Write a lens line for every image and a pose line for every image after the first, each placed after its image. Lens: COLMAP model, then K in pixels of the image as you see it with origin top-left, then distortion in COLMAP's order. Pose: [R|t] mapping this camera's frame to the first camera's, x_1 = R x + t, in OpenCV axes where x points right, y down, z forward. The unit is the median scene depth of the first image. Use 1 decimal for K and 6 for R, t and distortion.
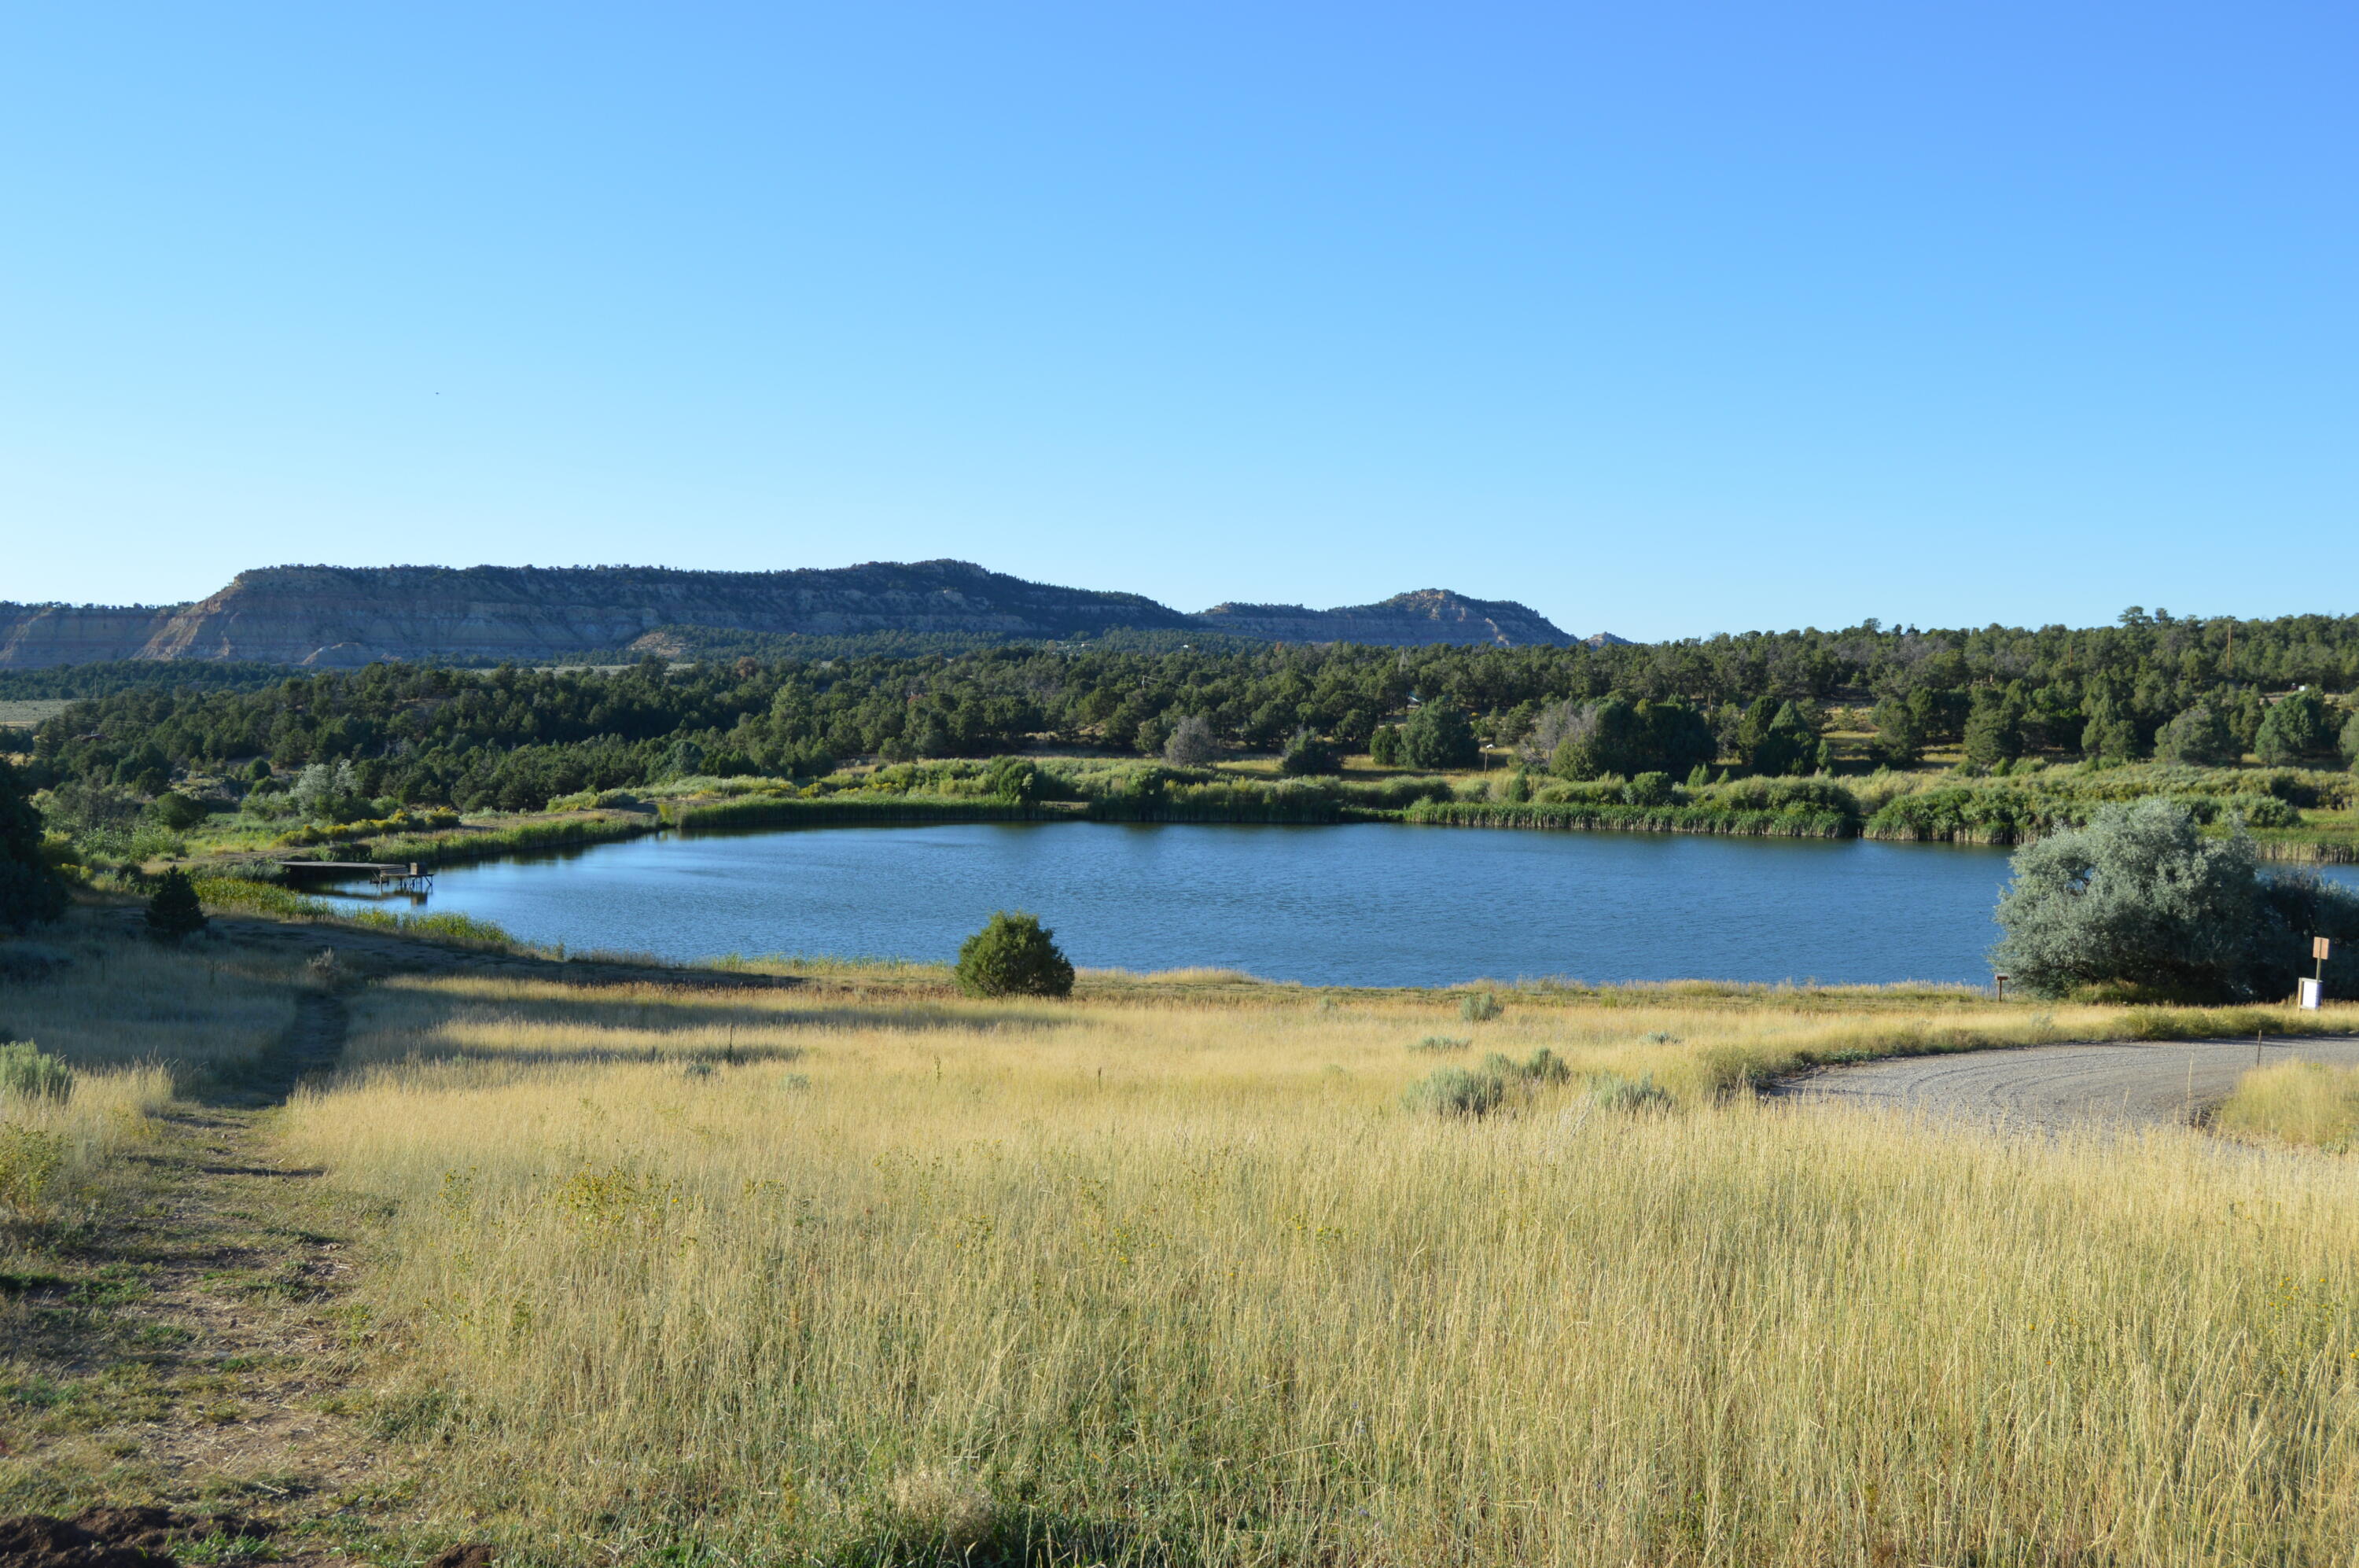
lens RADIAL K [[2326.1, 0, 1178.3], [0, 2326.1, 780.5], [0, 0, 1]] dist [0.004348, 0.000000]
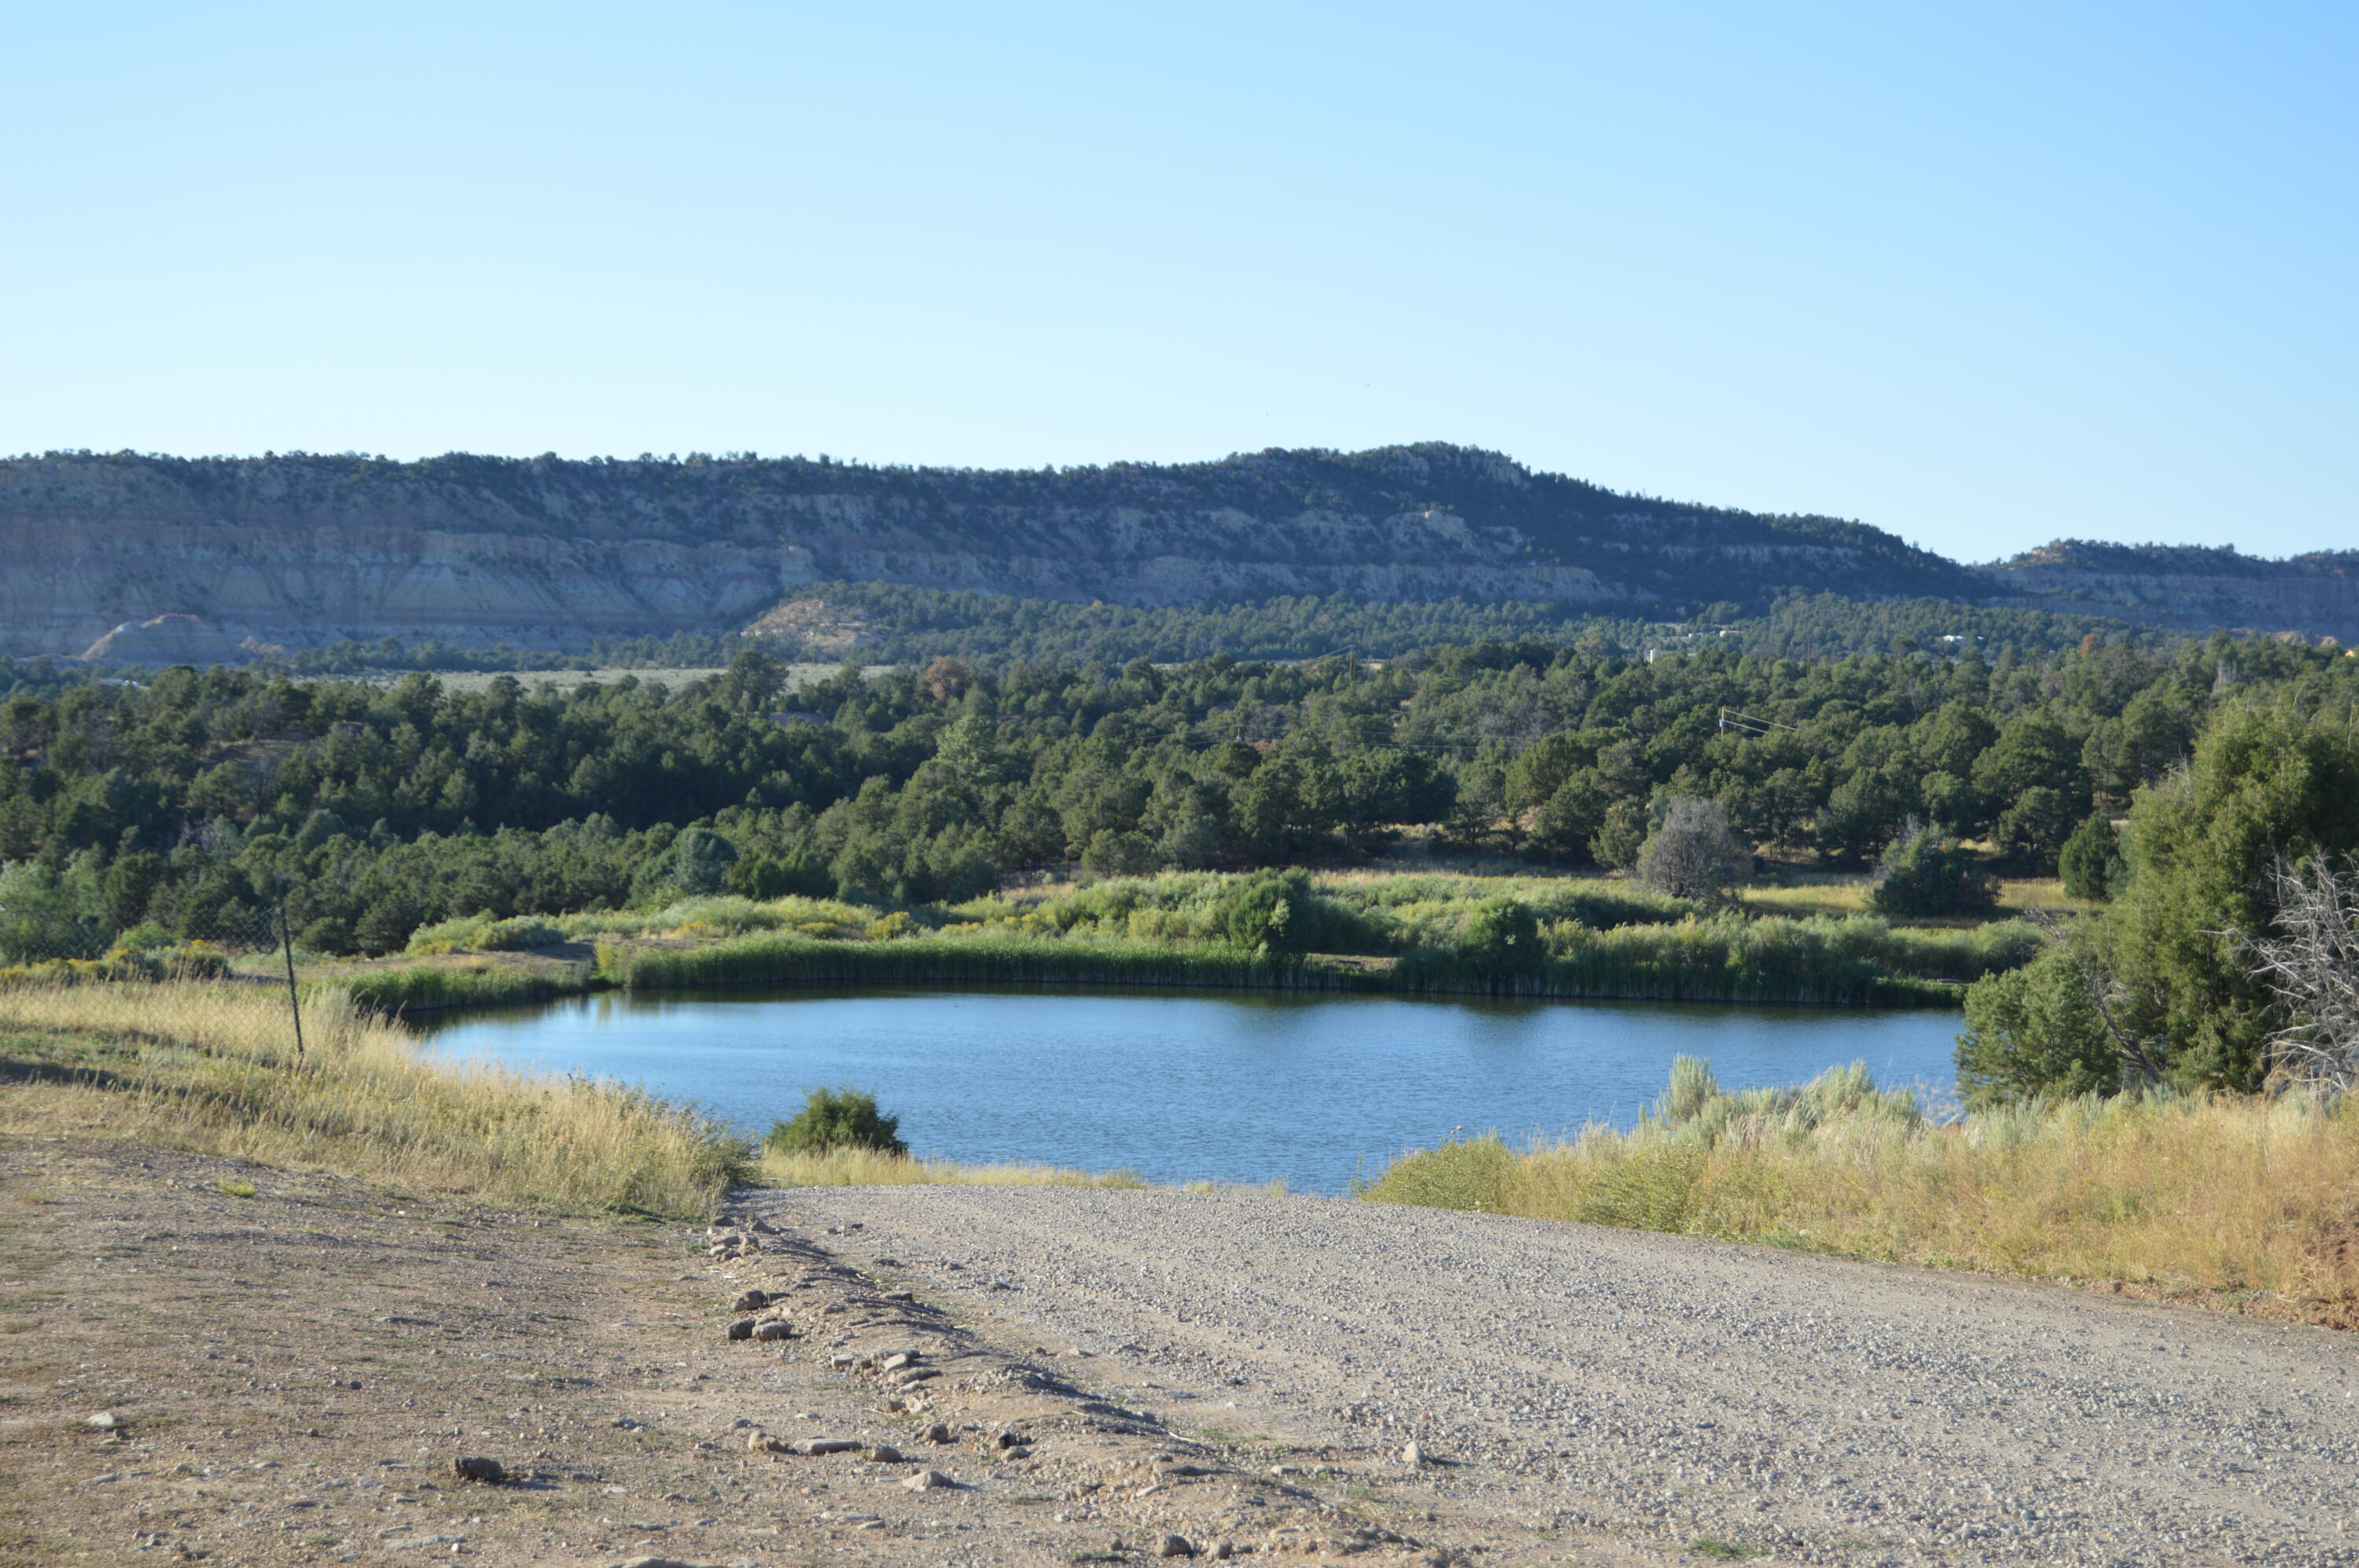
lens RADIAL K [[5174.0, 0, 1175.9], [0, 5174.0, 784.2], [0, 0, 1]] dist [0.045952, 0.000000]
pose [[0.988010, 0.013806, -0.153769, 0.055141], [-0.018095, 0.999484, -0.026529, 0.001252], [0.153323, 0.028994, 0.987751, -0.103515]]
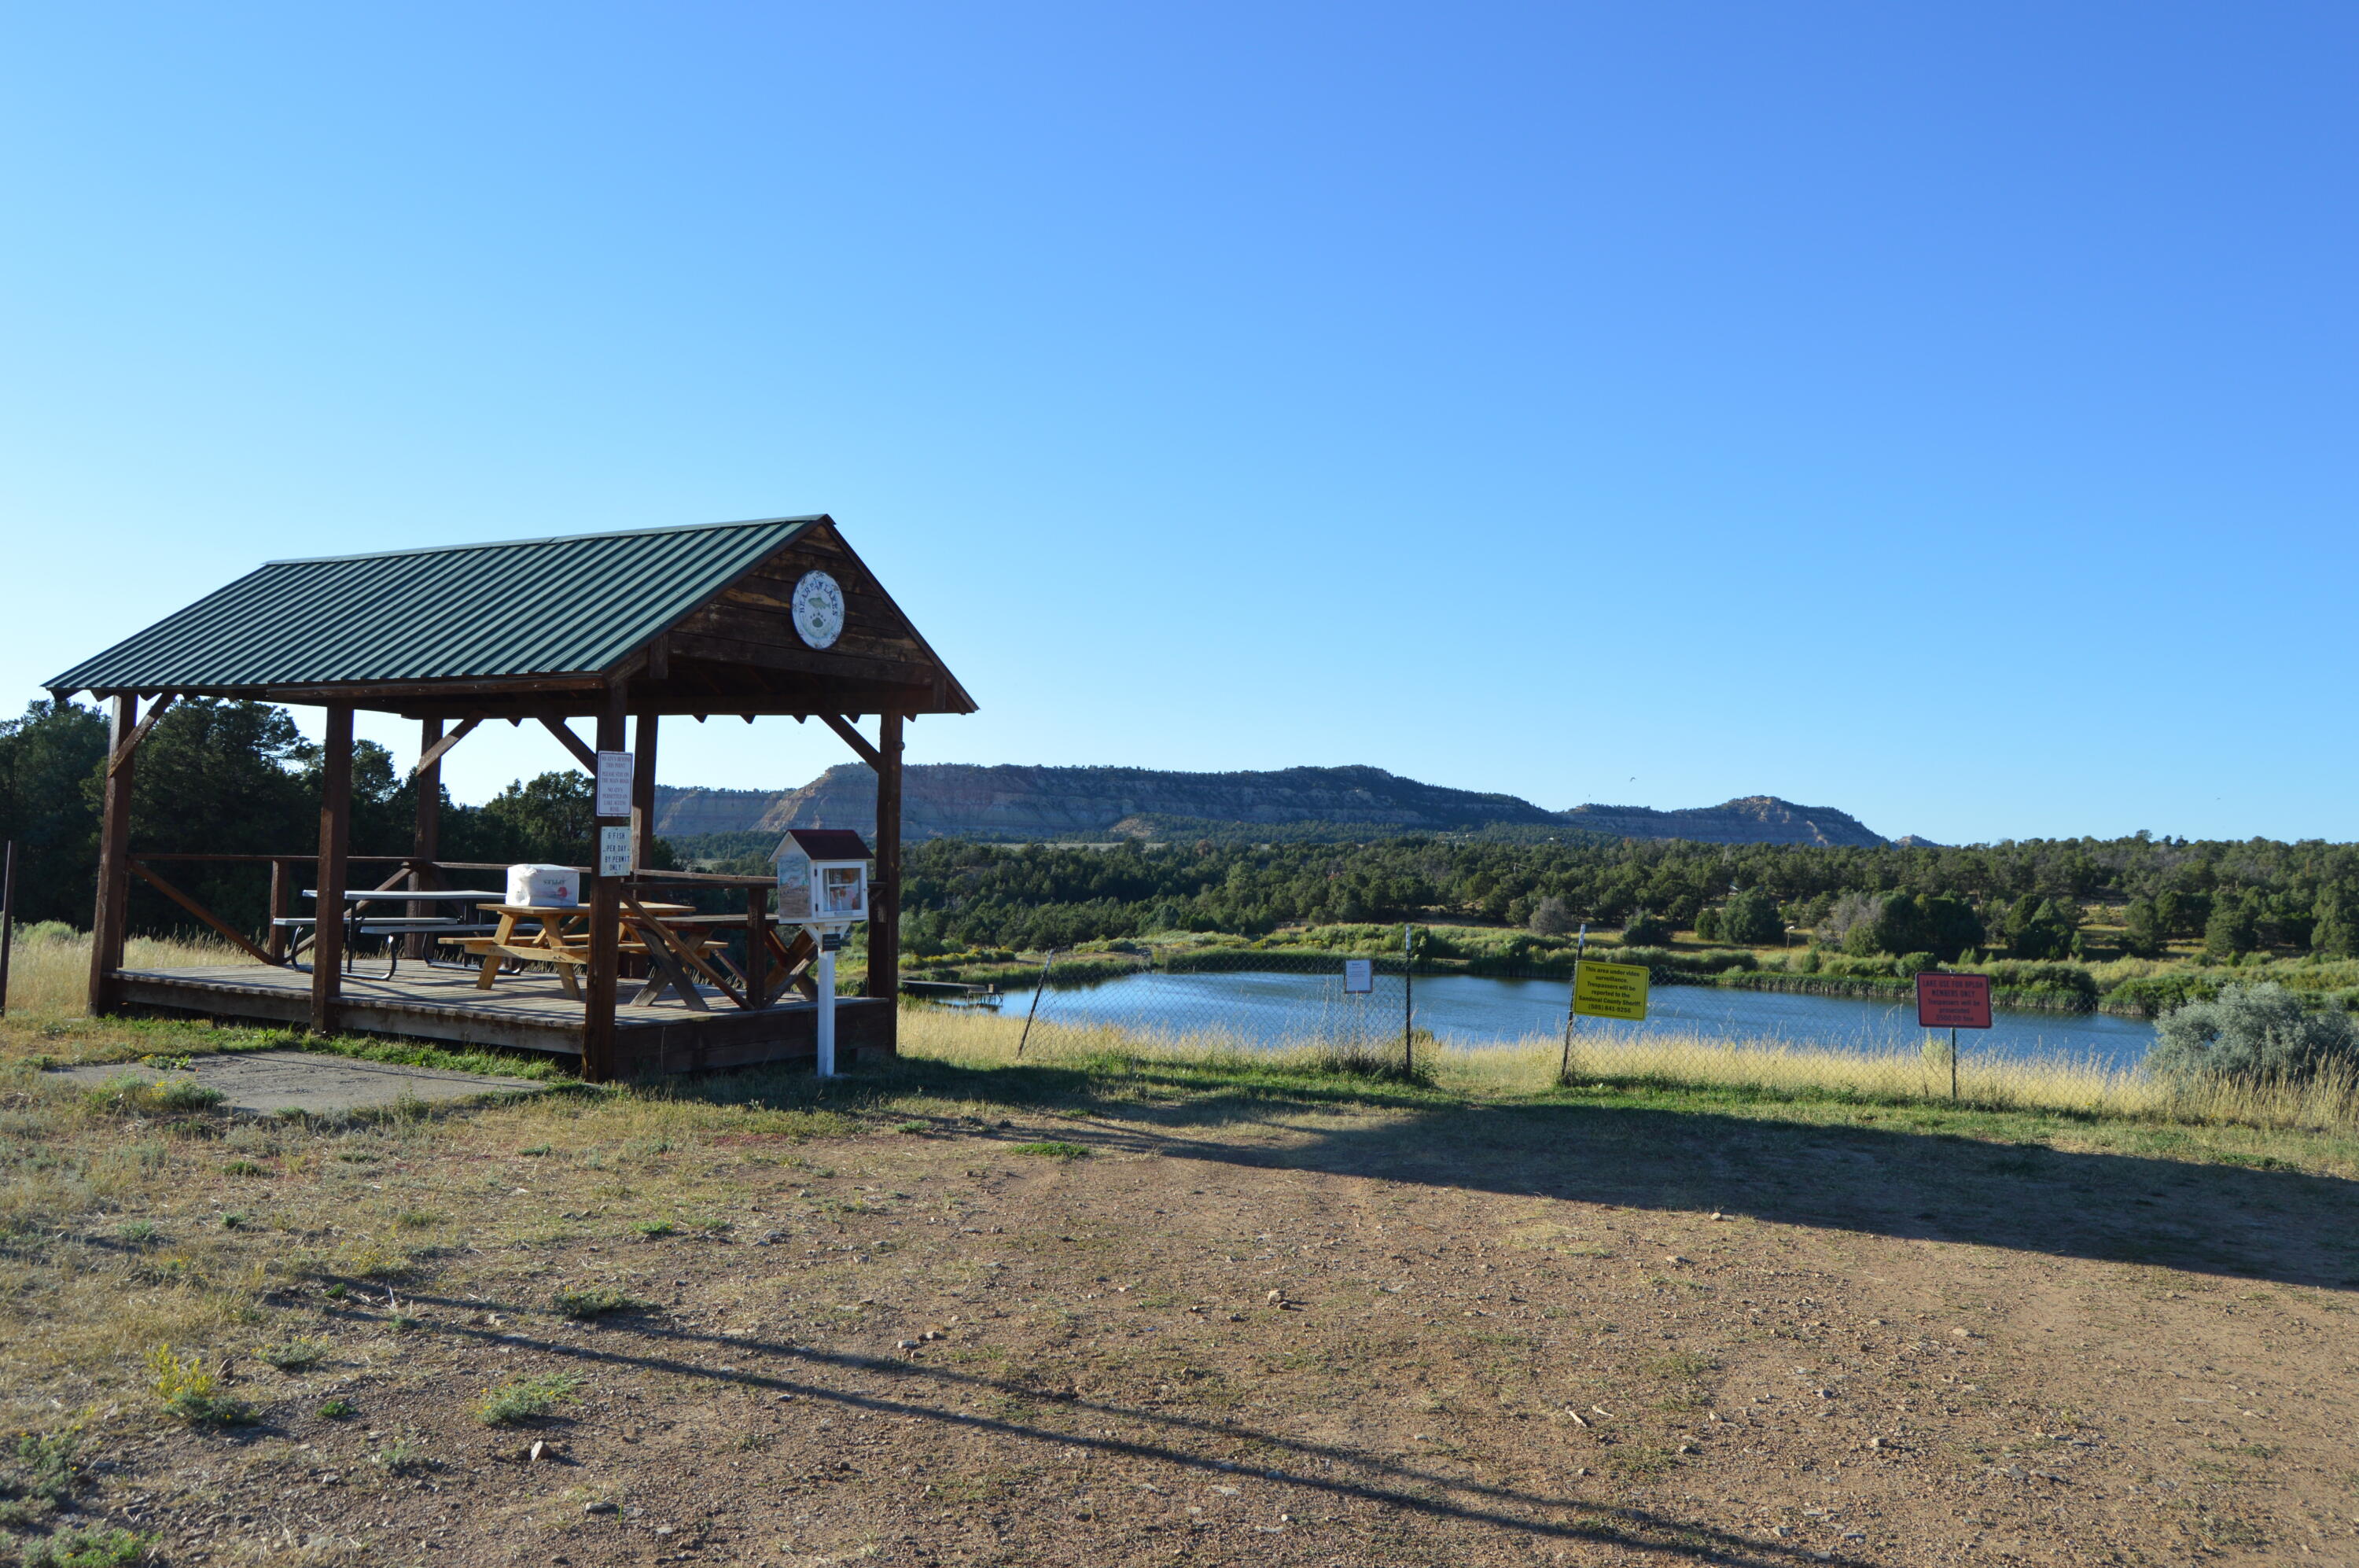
lens RADIAL K [[1869.3, 0, 1181.7], [0, 1869.3, 789.0], [0, 0, 1]] dist [-0.005196, 0.001209]
pose [[0.981275, 0.018578, -0.191713, 0.001709], [-0.034139, 0.996354, -0.078188, 0.000610], [0.189561, 0.083269, 0.978332, -0.044653]]
